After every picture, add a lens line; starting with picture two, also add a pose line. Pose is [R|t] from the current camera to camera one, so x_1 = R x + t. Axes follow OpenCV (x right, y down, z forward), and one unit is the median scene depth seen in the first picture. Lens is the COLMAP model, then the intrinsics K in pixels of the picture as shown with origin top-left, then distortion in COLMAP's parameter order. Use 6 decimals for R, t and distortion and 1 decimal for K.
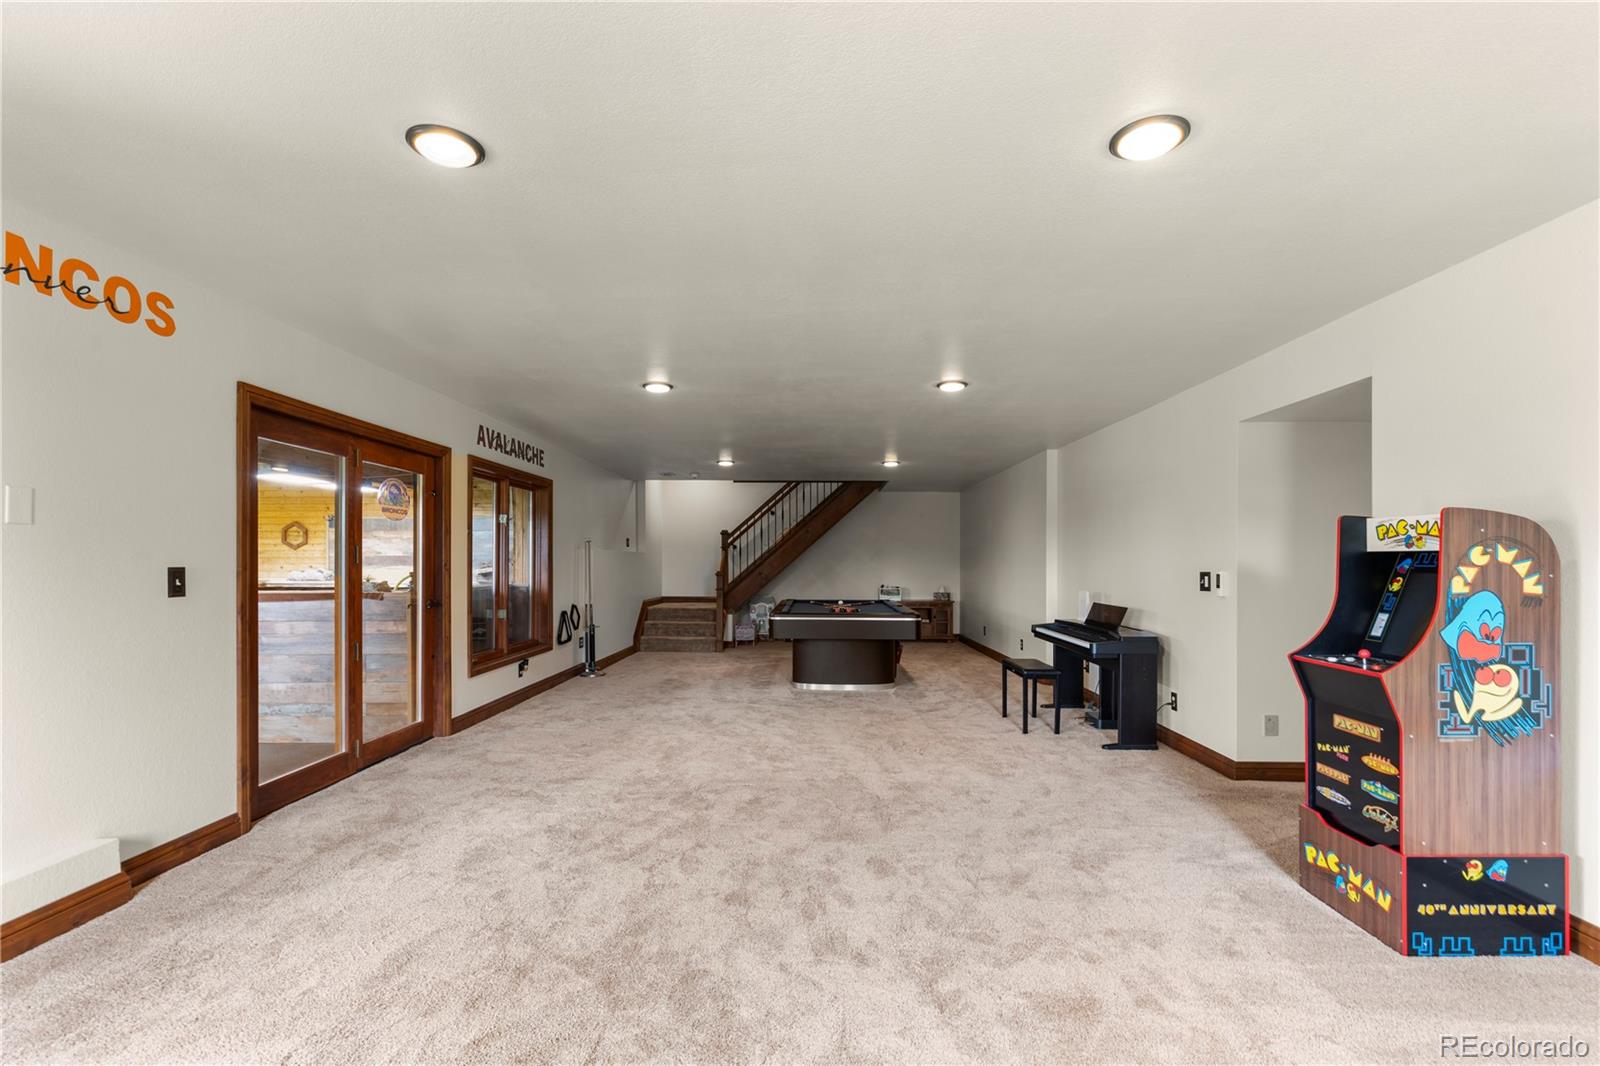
lens RADIAL K [[722.3, 0, 793.5], [0, 722.3, 560.4], [0, 0, 1]] dist [0.004976, -0.001667]
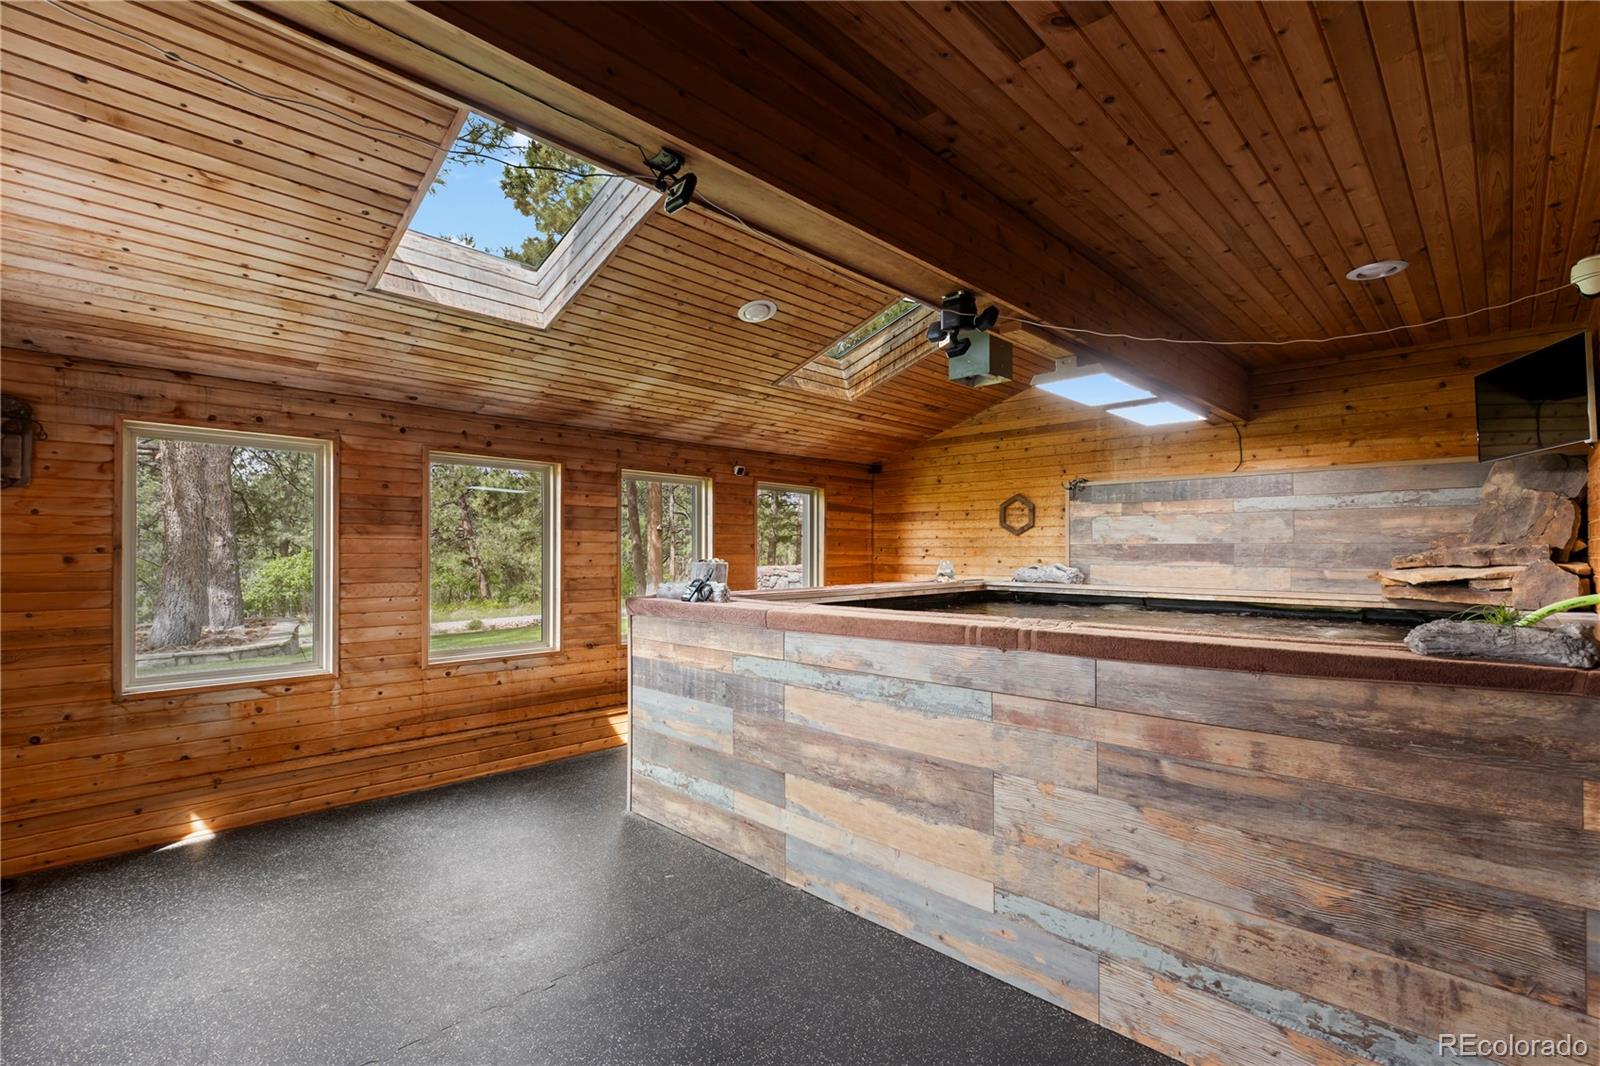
lens RADIAL K [[722.3, 0, 801.3], [0, 722.3, 542.1], [0, 0, 1]] dist [0.004976, -0.001667]
pose [[0.726979, -0.005940, -0.686634, -0.370706], [-0.003501, 0.999918, -0.012357, 0.000416], [0.686650, 0.011387, 0.726899, 0.366470]]
